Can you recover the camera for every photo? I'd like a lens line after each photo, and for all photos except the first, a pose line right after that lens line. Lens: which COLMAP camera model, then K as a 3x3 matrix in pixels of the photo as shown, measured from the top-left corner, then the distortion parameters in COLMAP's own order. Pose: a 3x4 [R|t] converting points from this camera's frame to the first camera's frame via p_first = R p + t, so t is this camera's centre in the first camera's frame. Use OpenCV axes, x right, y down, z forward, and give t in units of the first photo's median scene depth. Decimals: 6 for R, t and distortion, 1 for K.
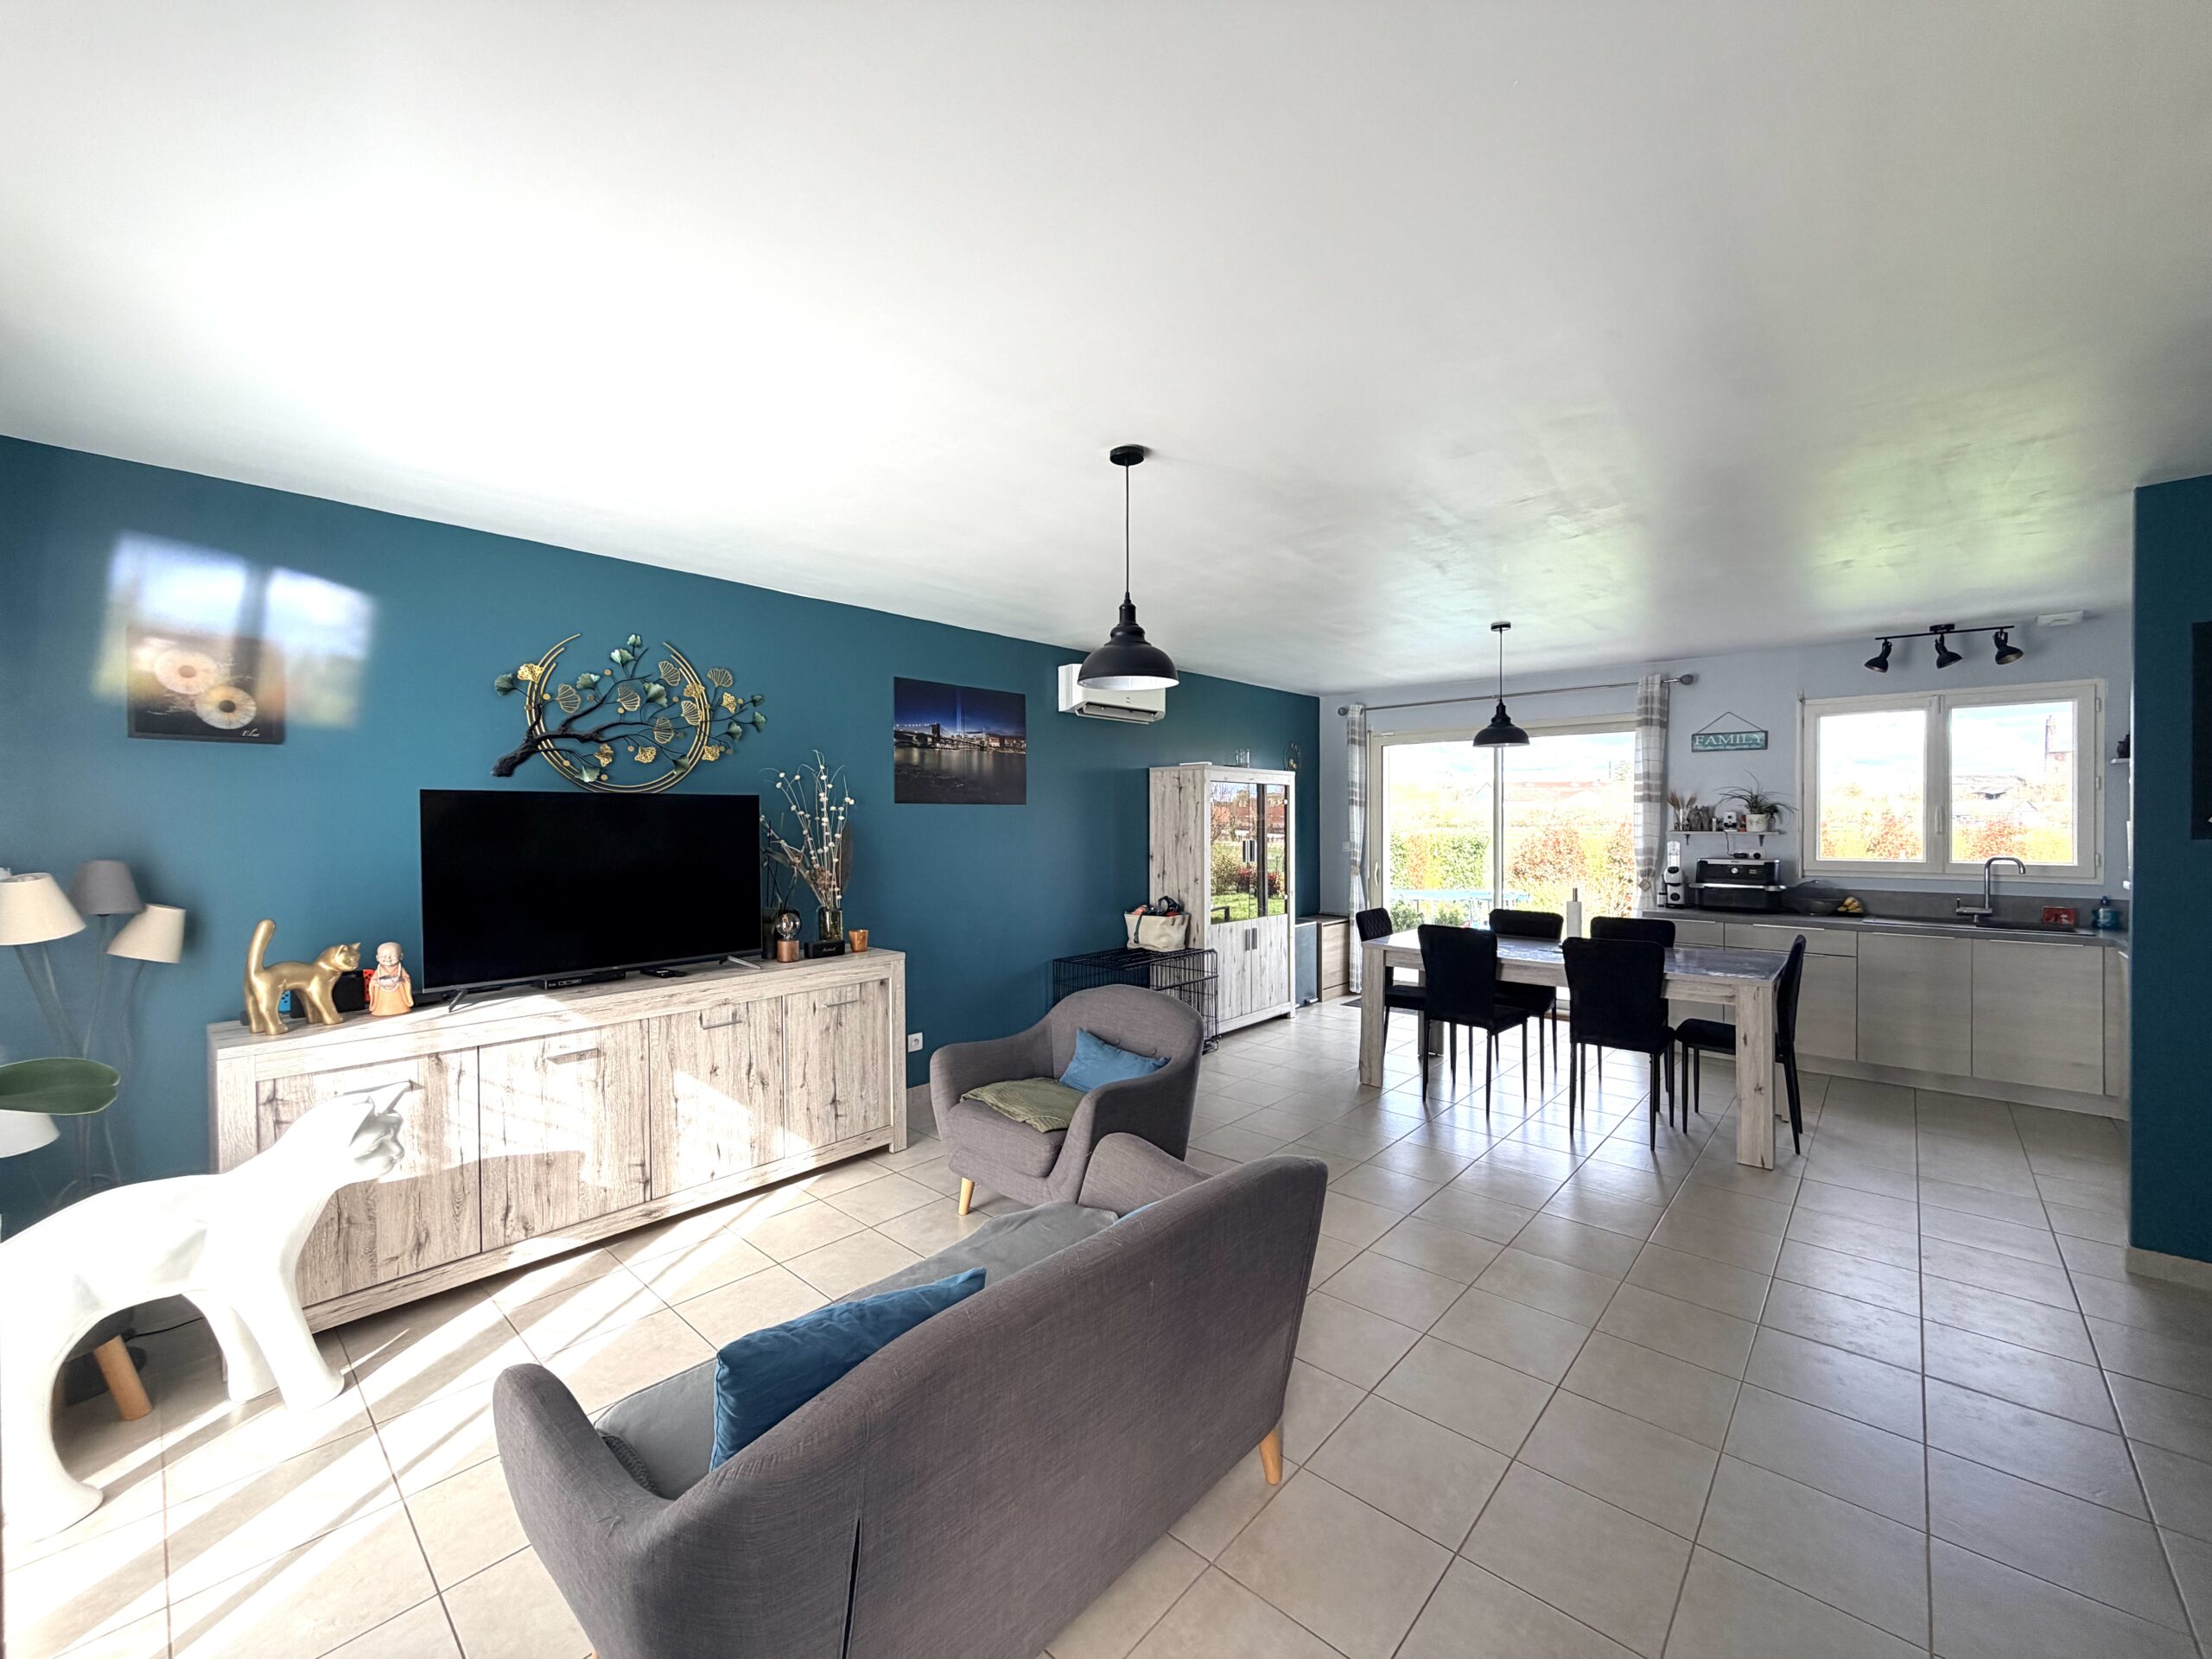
lens RADIAL K [[881.9, 0, 1101.3], [0, 881.9, 828.2], [0, 0, 1]] dist [0.007135, 0.000052]
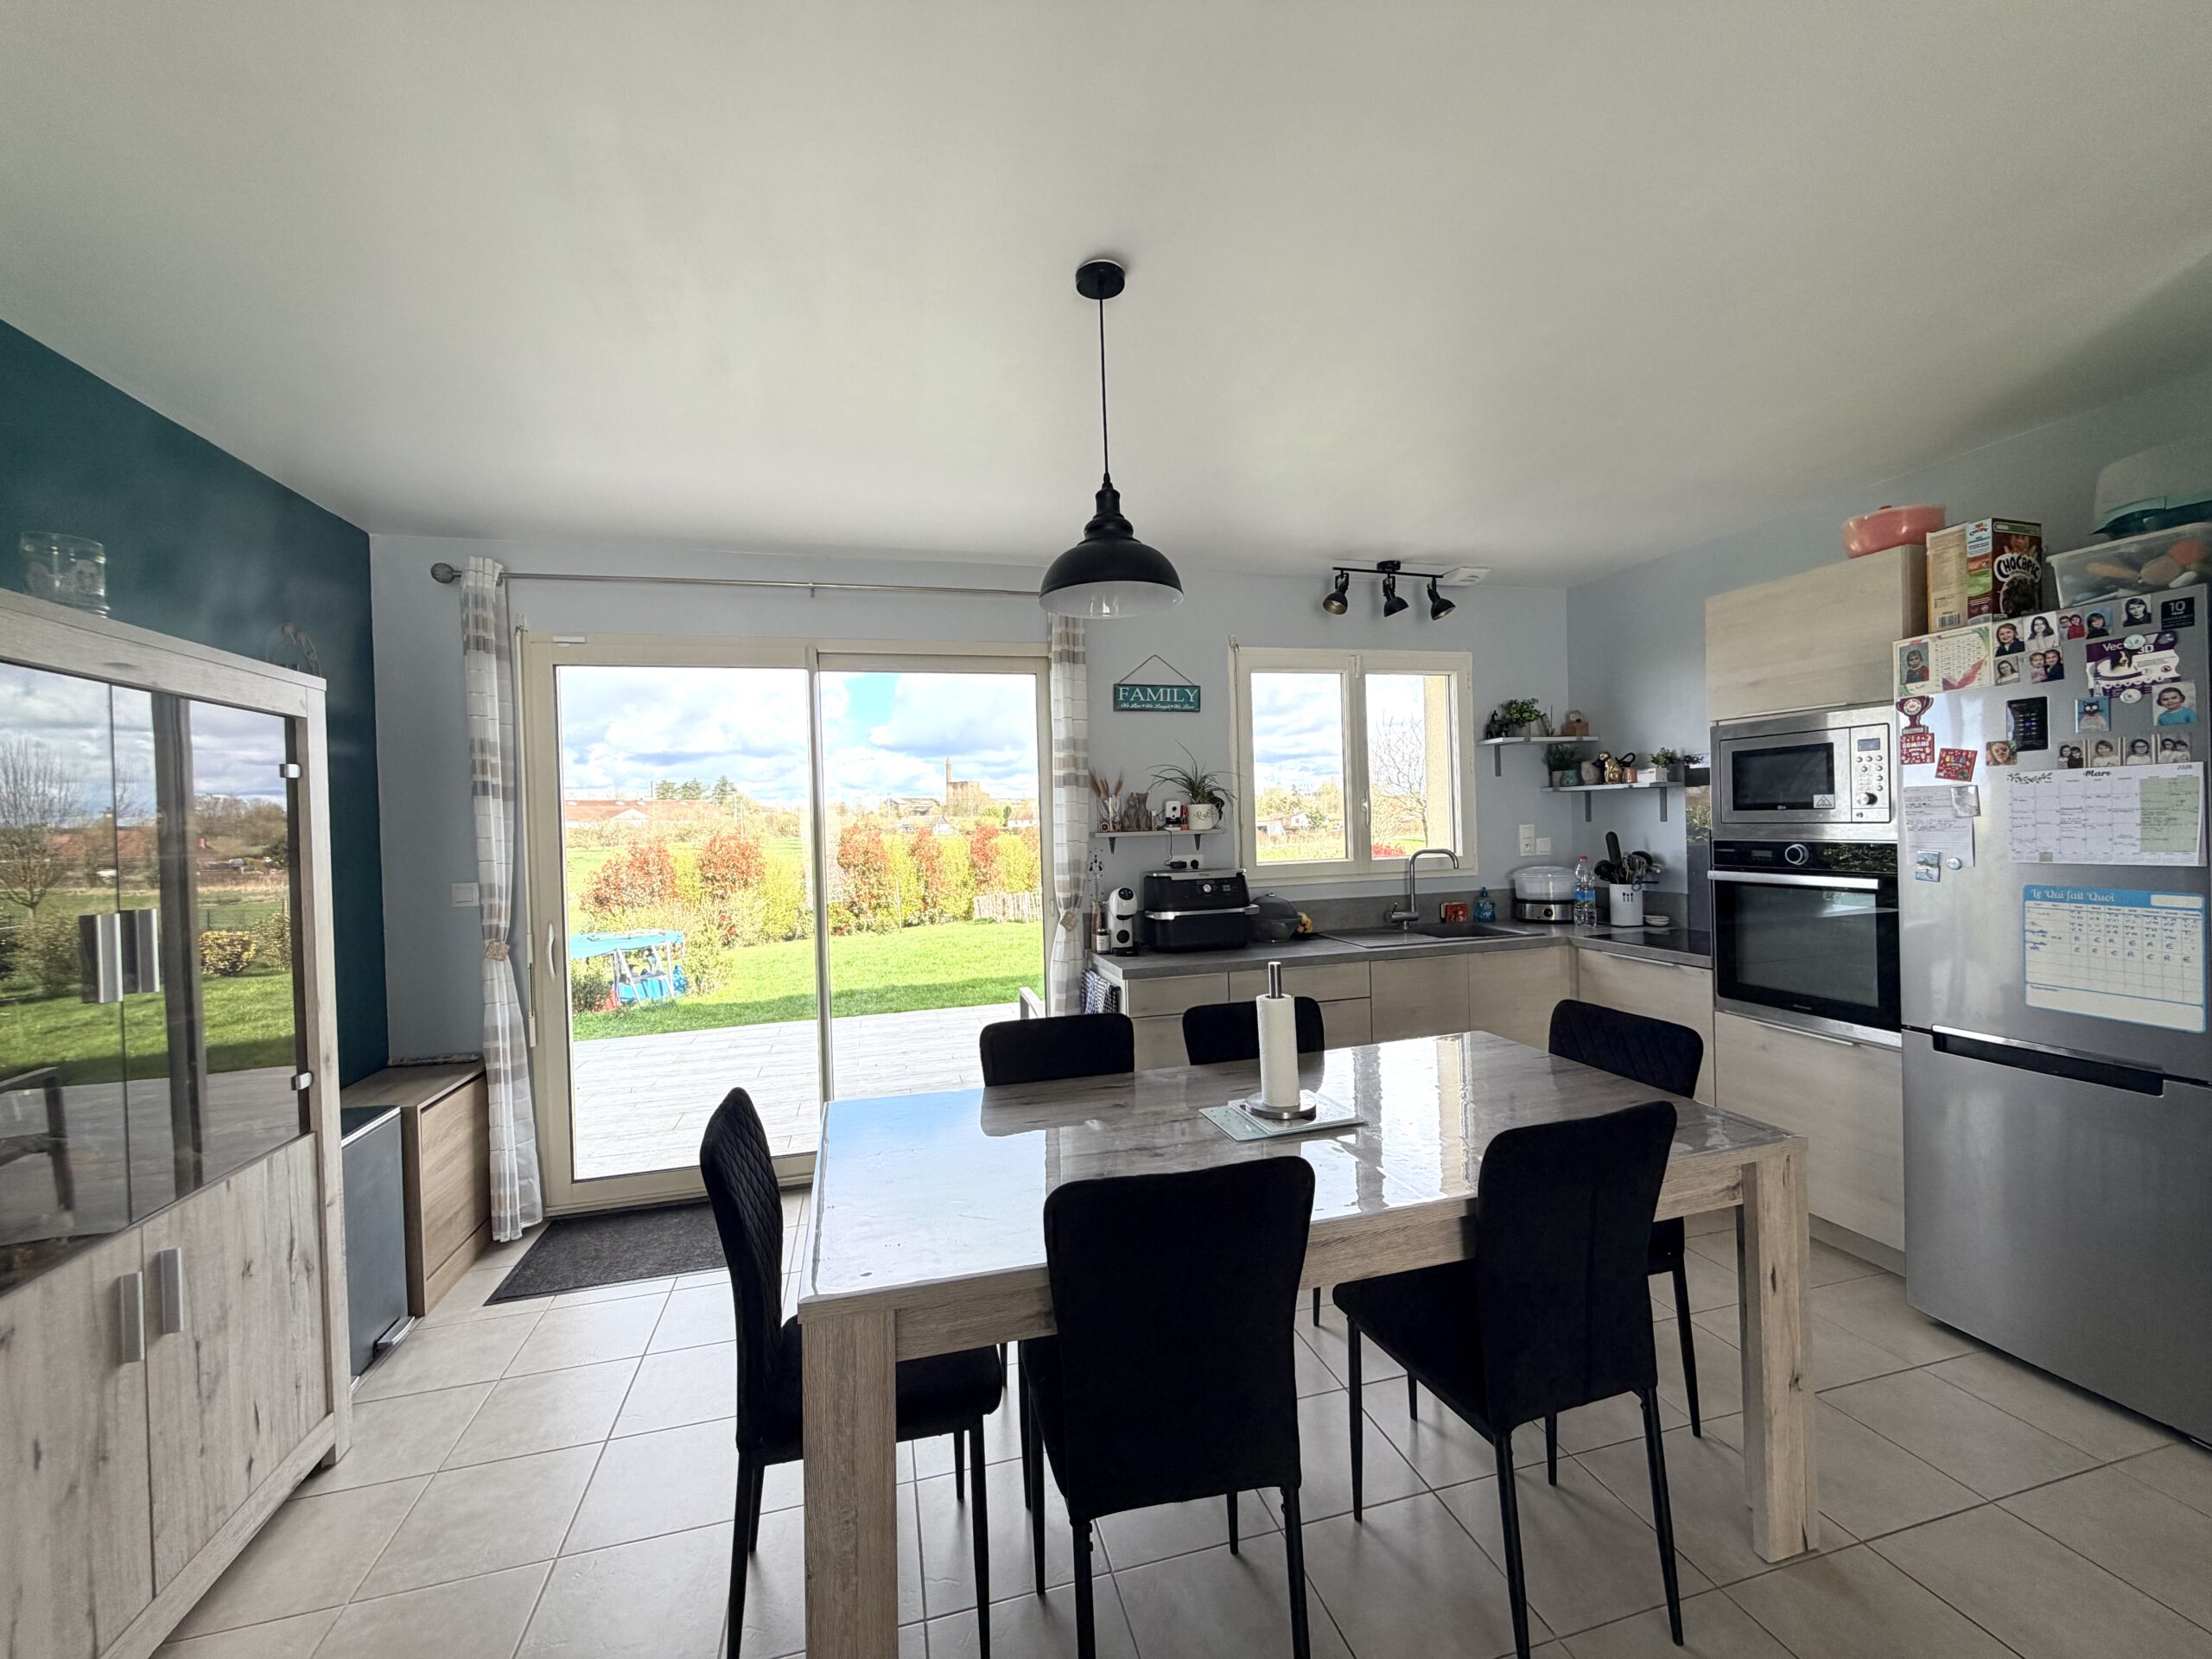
lens RADIAL K [[881.9, 0, 1102.3], [0, 881.9, 828.0], [0, 0, 1]] dist [0.007135, 0.000052]
pose [[0.542978, -0.018945, 0.839533, 0.108934], [0.037622, 0.999290, -0.001782, 0.001164], [-0.838904, 0.032552, 0.543306, 0.634902]]
